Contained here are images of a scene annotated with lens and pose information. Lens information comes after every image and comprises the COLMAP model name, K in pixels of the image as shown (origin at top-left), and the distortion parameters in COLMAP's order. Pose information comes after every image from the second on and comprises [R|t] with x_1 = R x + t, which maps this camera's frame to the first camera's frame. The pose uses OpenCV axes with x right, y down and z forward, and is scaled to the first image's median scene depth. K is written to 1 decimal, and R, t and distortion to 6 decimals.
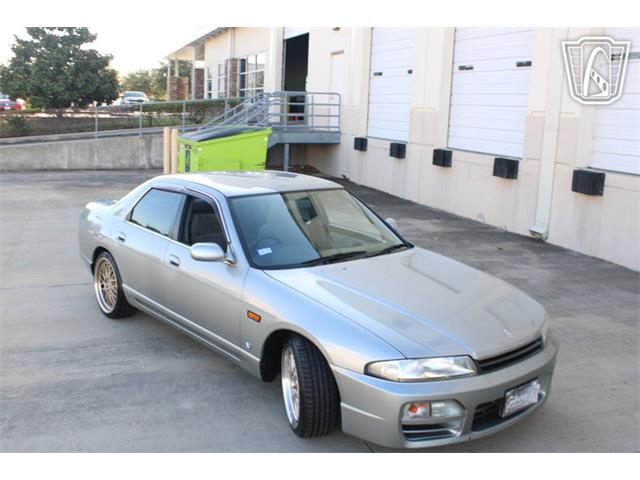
lens RADIAL K [[676.6, 0, 324.3], [0, 676.6, 243.7], [0, 0, 1]] dist [-0.085255, 0.024883]
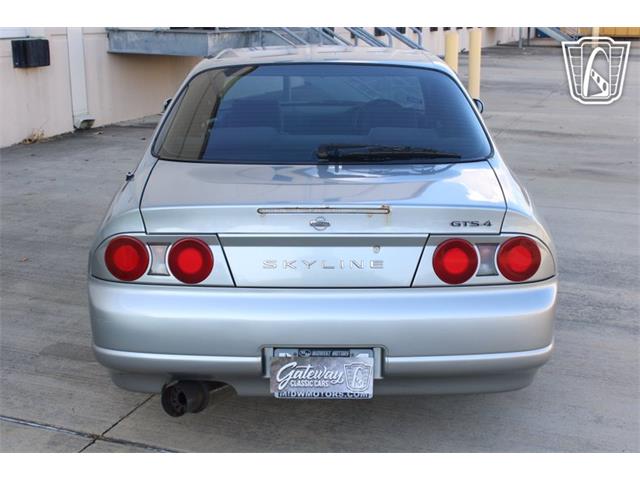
lens RADIAL K [[853.7, 0, 321.1], [0, 853.7, 237.8], [0, 0, 1]] dist [-0.018231, -0.064966]
pose [[-0.757377, -0.192769, 0.623876, -0.637849], [0.112981, 0.902334, 0.415967, -0.271101], [-0.643130, 0.385529, -0.661628, 1.592119]]
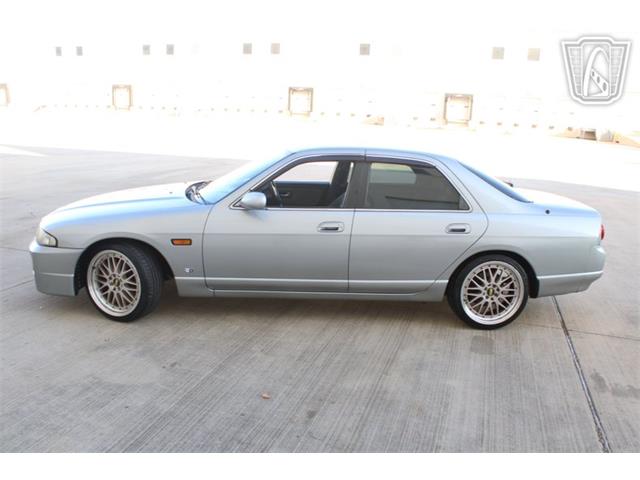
lens RADIAL K [[544.9, 0, 320.3], [0, 544.9, 241.8], [0, 0, 1]] dist [-0.167231, 0.160188]
pose [[-0.614813, 0.133927, -0.777218, 0.585444], [-0.220891, 0.916793, 0.332712, -0.224052], [0.757108, 0.376236, -0.534073, 1.455616]]
